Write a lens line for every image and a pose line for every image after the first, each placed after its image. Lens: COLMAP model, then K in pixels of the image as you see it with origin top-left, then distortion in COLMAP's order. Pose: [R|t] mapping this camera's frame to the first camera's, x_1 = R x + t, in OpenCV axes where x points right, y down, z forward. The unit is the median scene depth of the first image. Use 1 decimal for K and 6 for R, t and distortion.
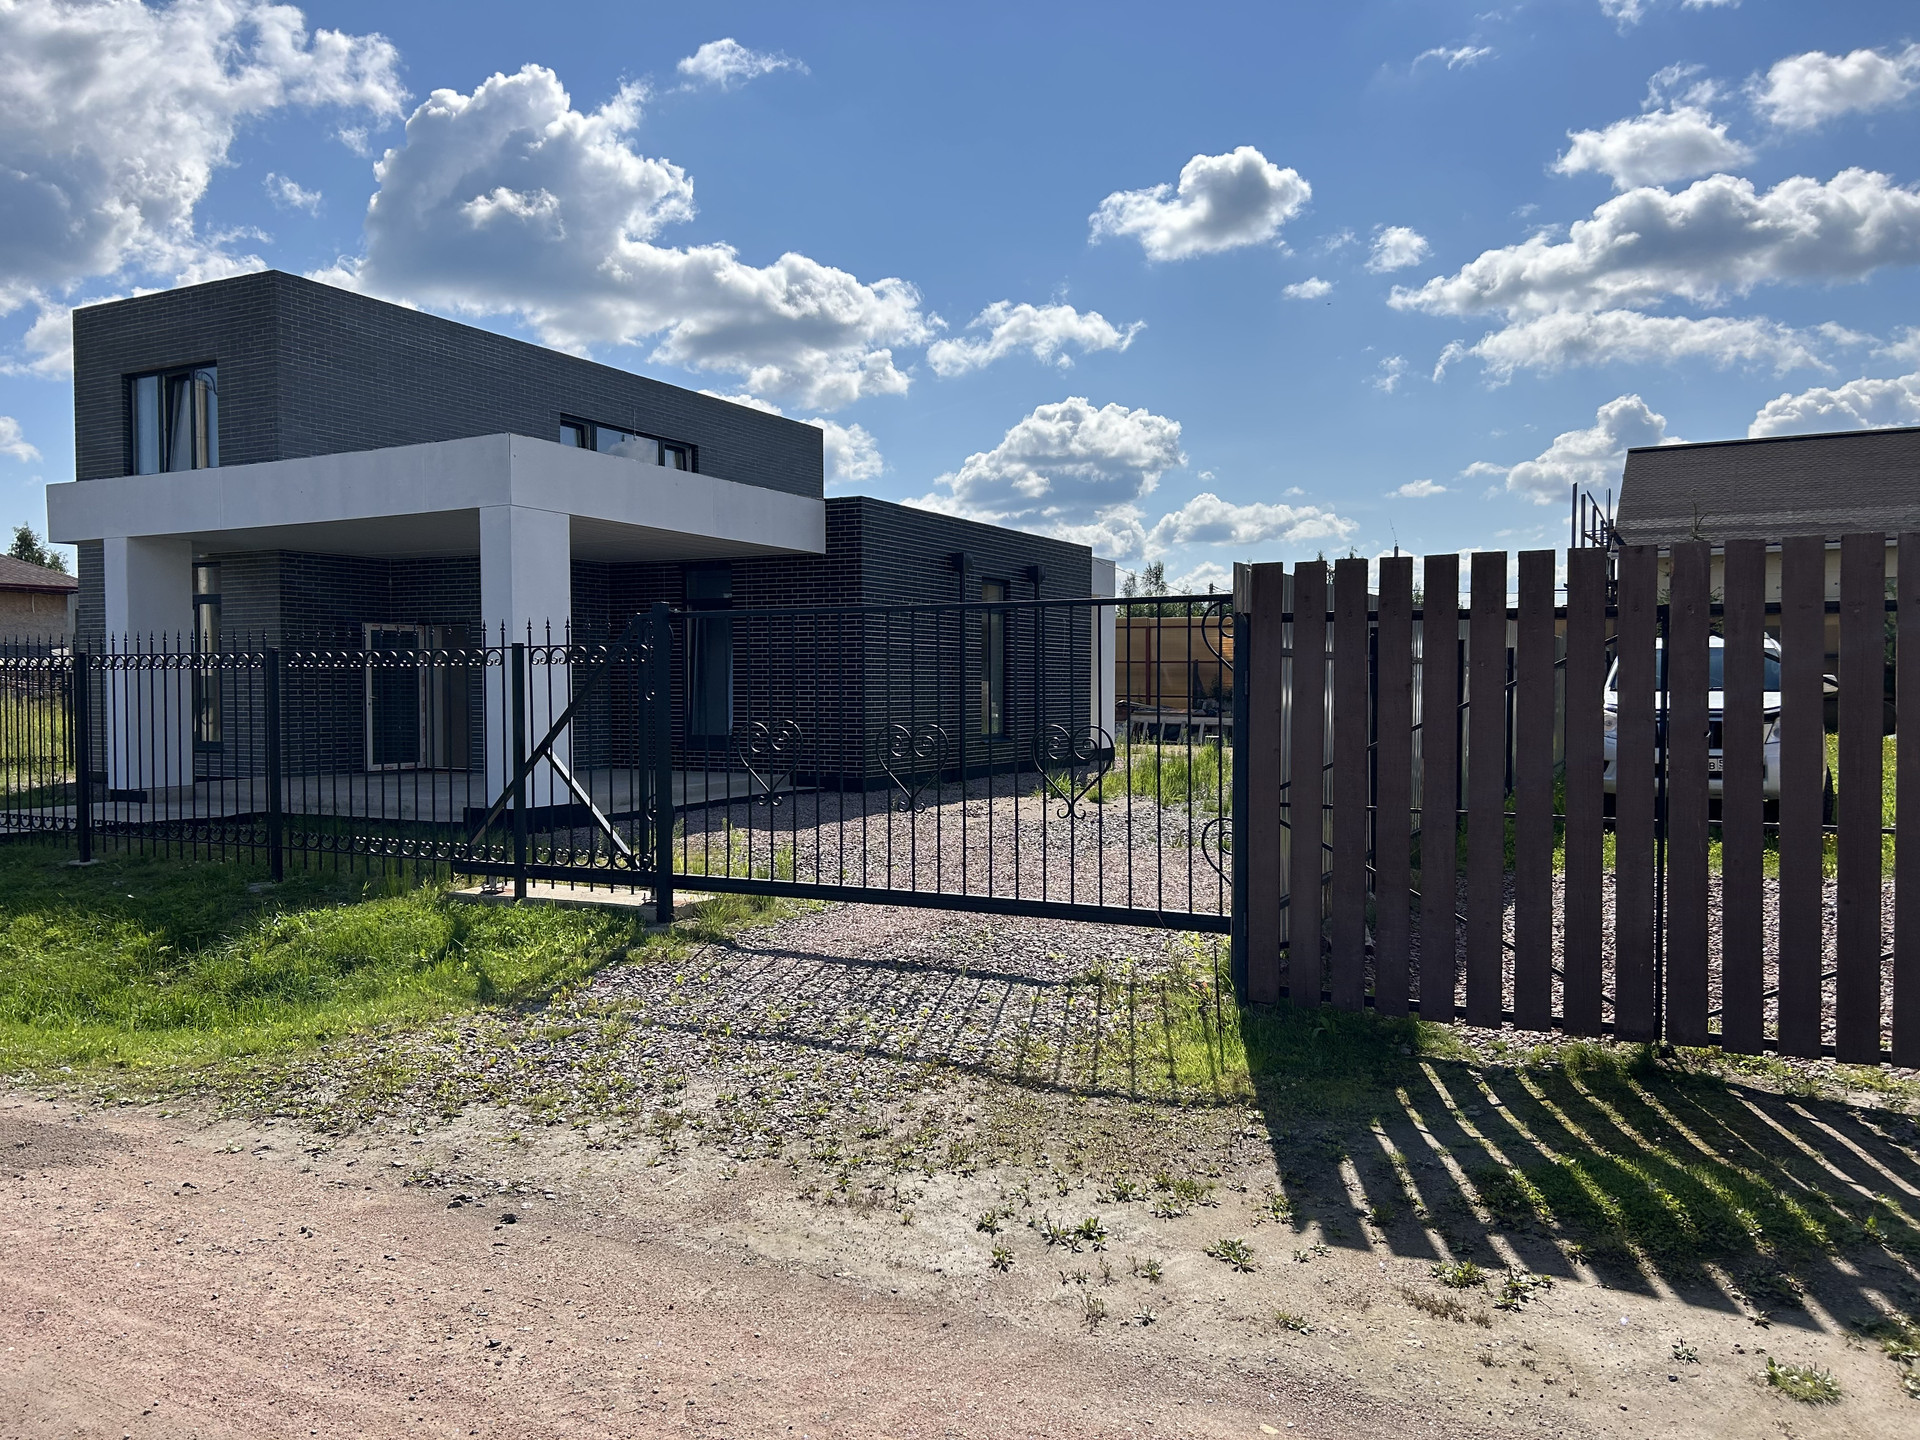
lens RADIAL K [[1430.8, 0, 954.5], [0, 1430.8, 722.4], [0, 0, 1]] dist [-0.000424, 0.109738]
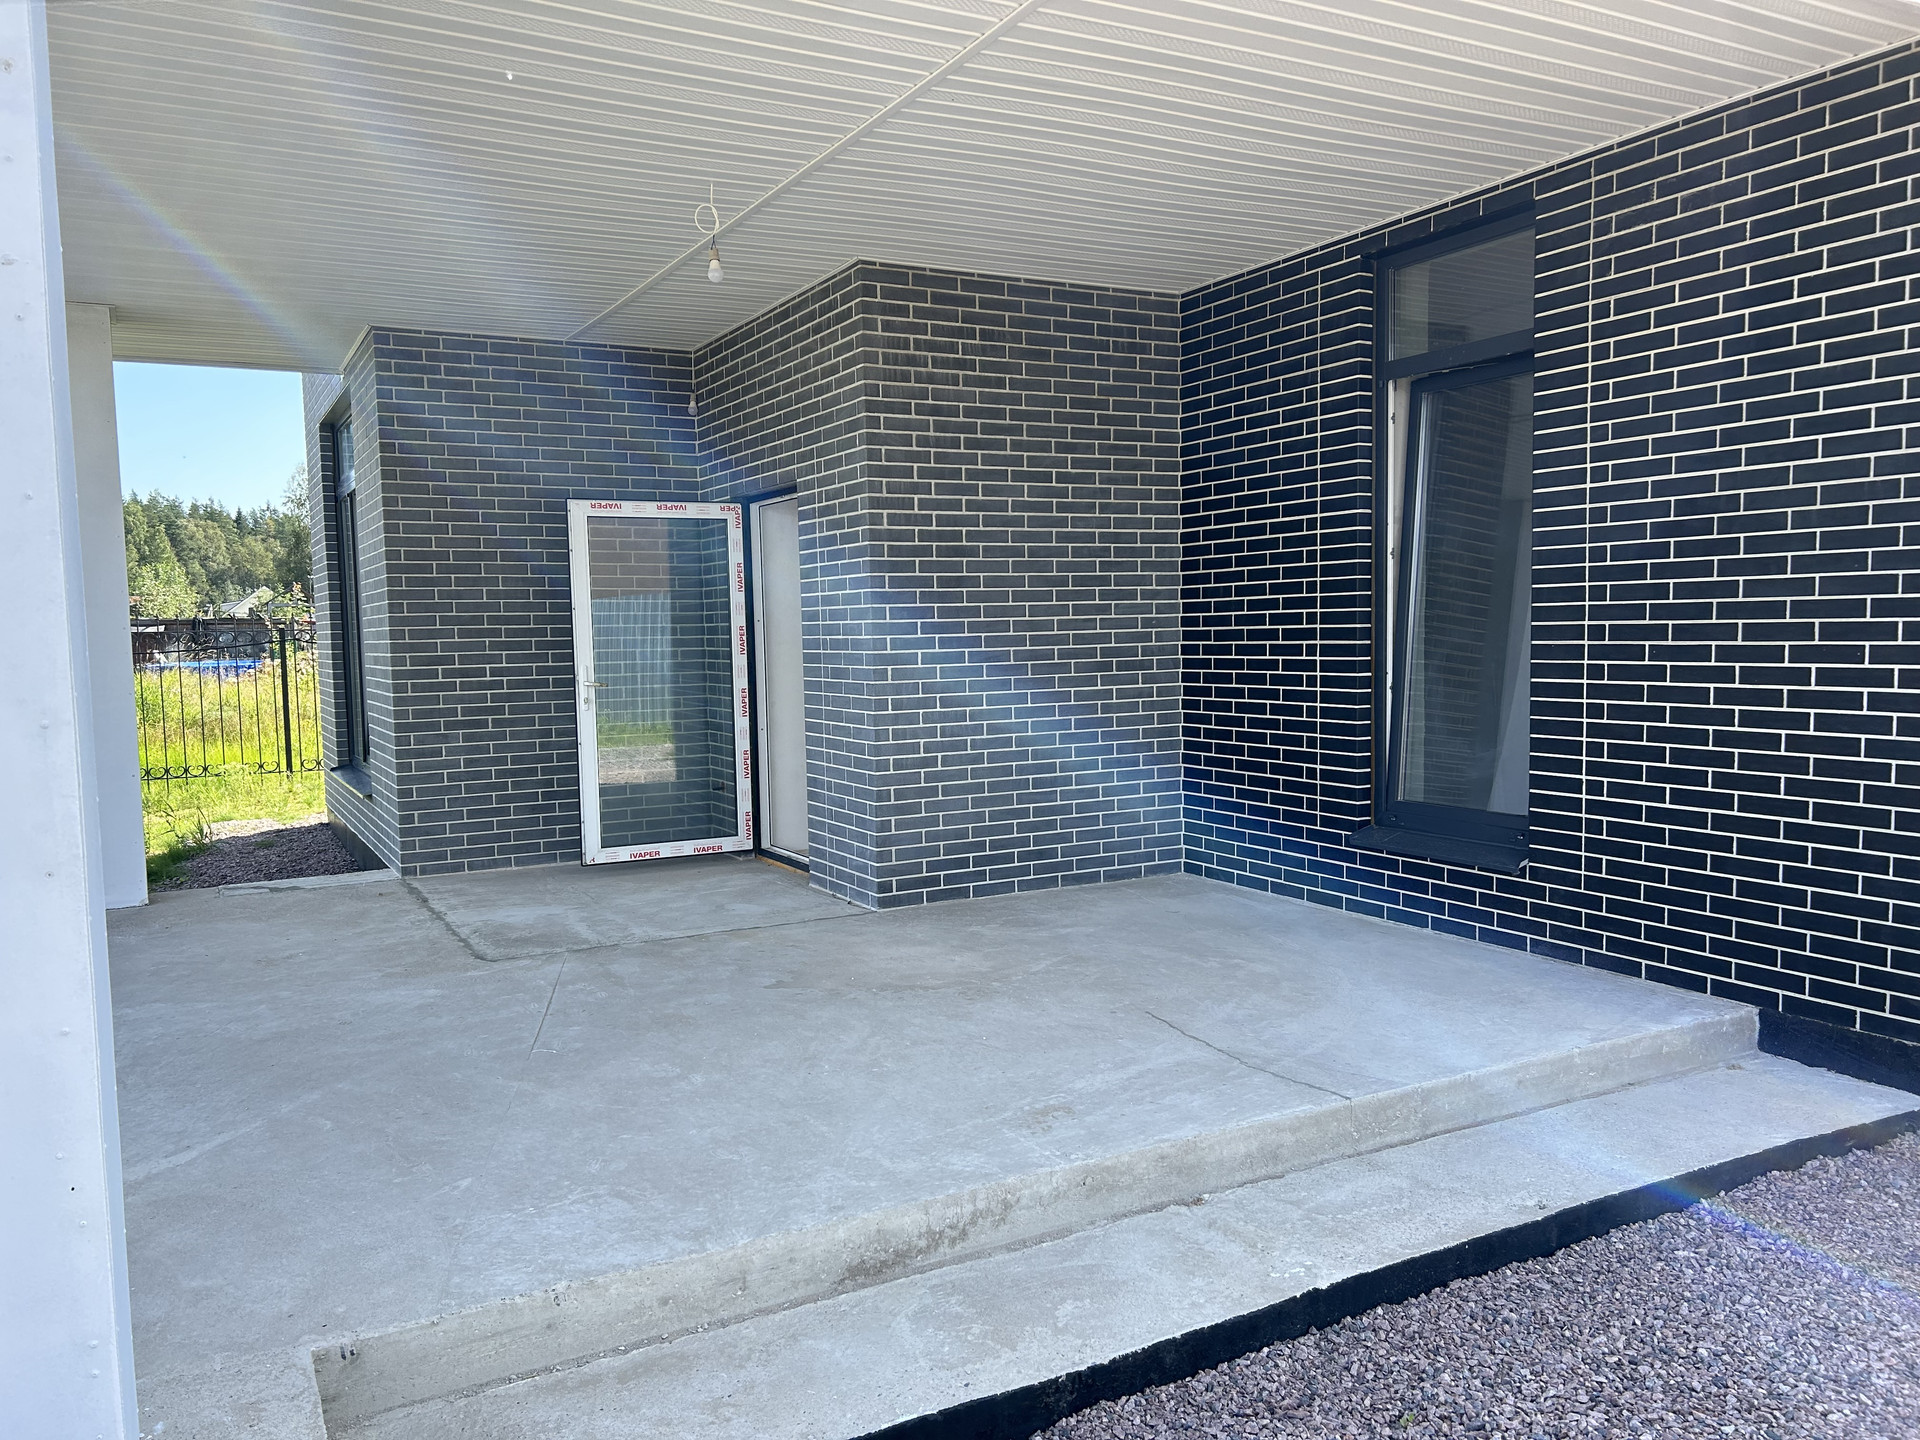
lens RADIAL K [[1449.7, 0, 977.5], [0, 1449.7, 755.3], [0, 0, 1]] dist [0.069048, -0.066161]
pose [[0.836528, 0.033259, -0.546914, -0.075269], [0.004671, 0.997687, 0.067817, -0.020950], [0.547904, -0.059285, 0.834438, 0.599485]]
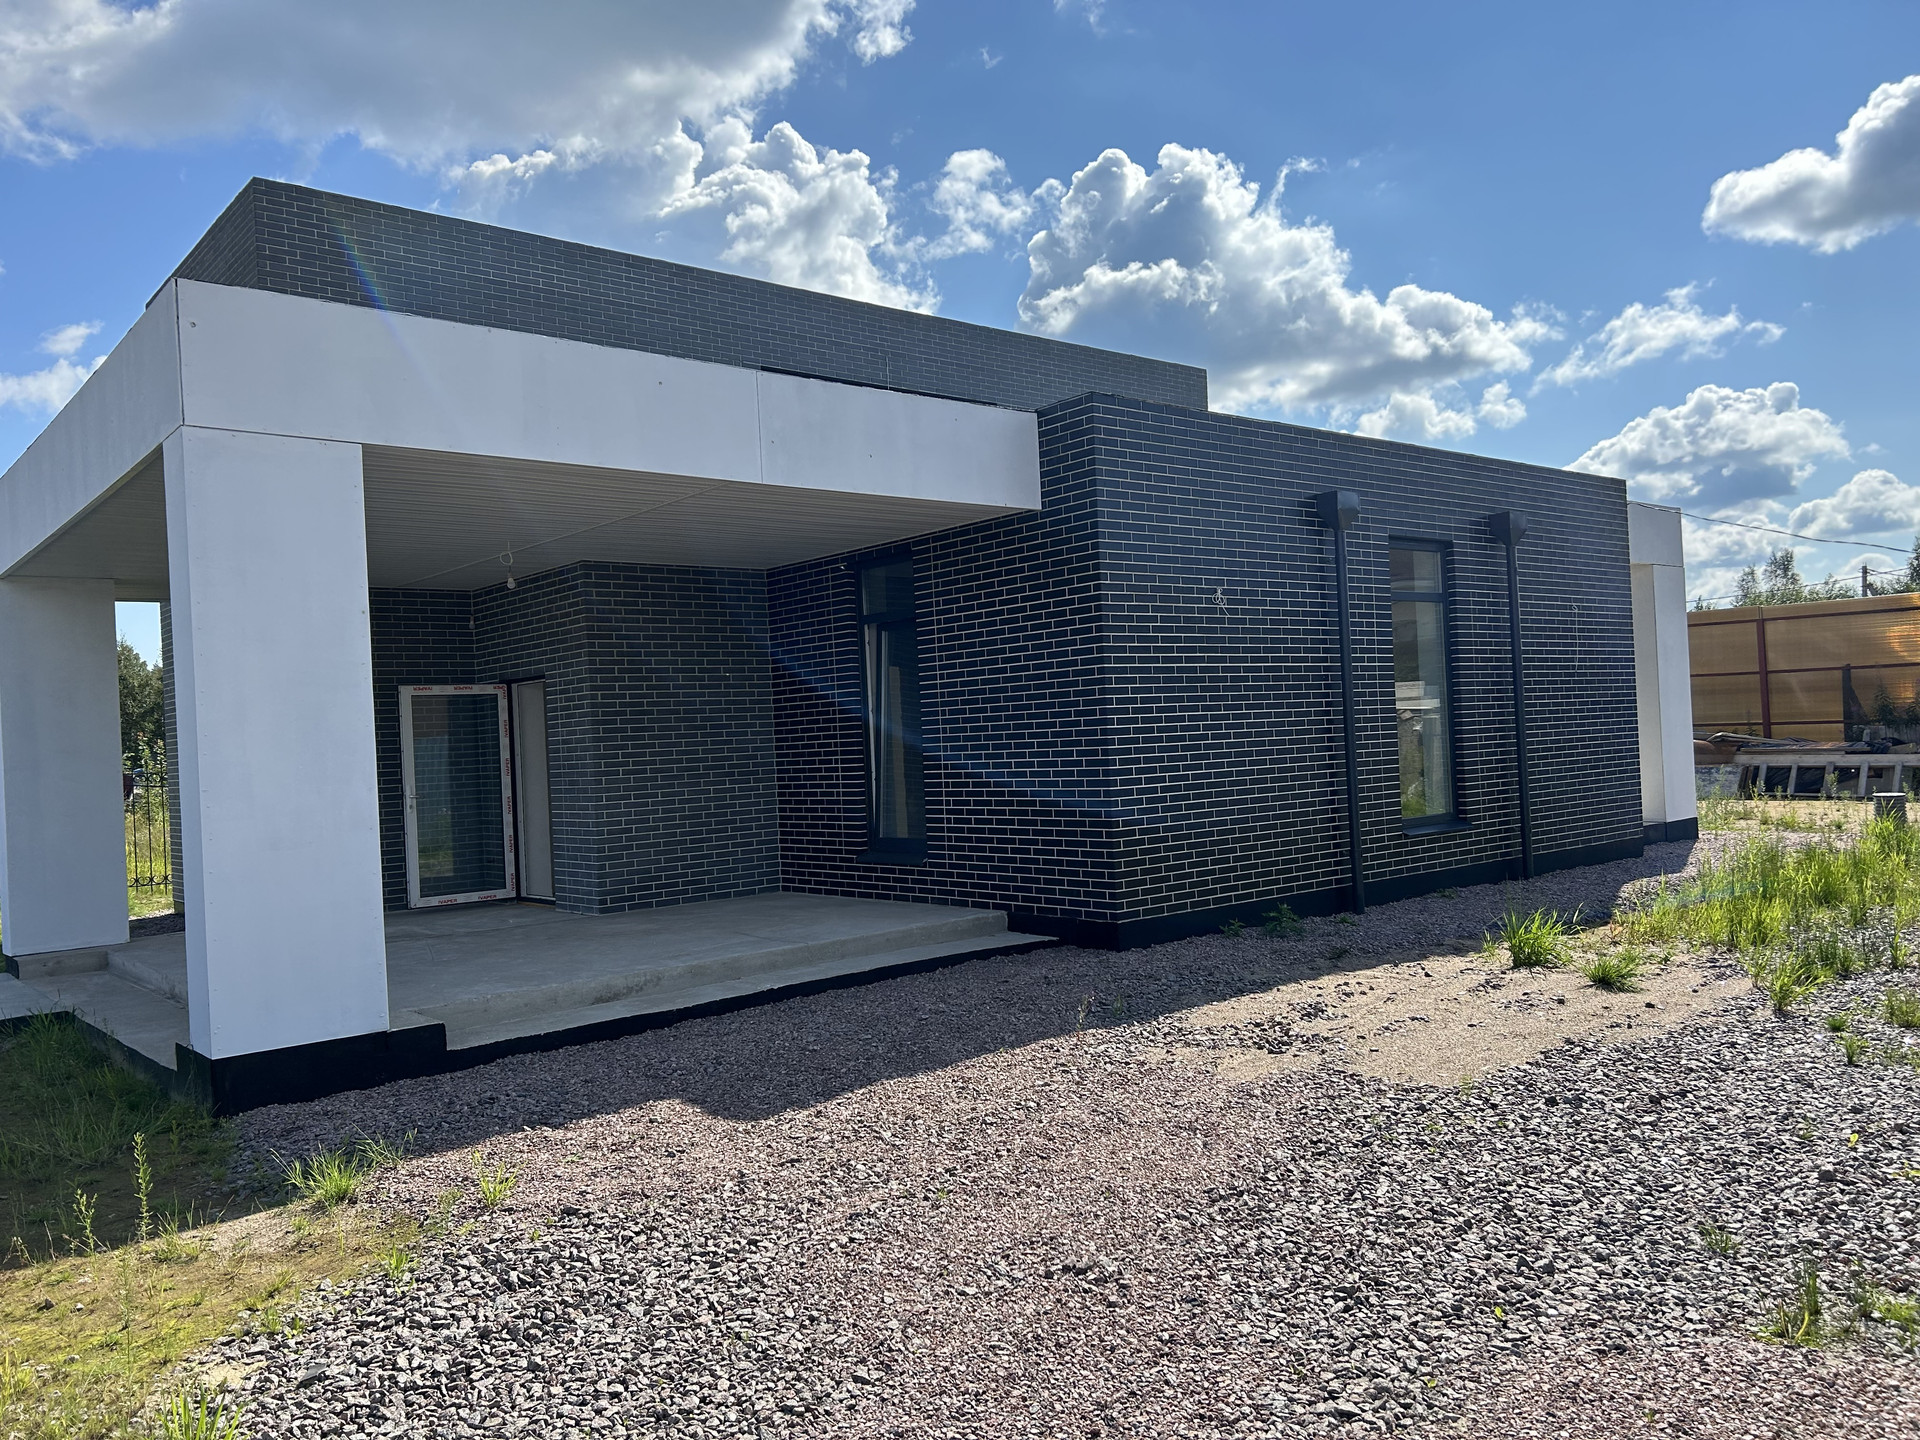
lens RADIAL K [[1413.2, 0, 976.7], [0, 1413.2, 731.4], [0, 0, 1]] dist [0.099186, -0.113197]
pose [[0.928782, -0.046170, -0.367739, 0.067795], [0.037908, 0.998841, -0.029663, -0.015273], [0.368682, 0.013610, 0.929456, 0.401825]]
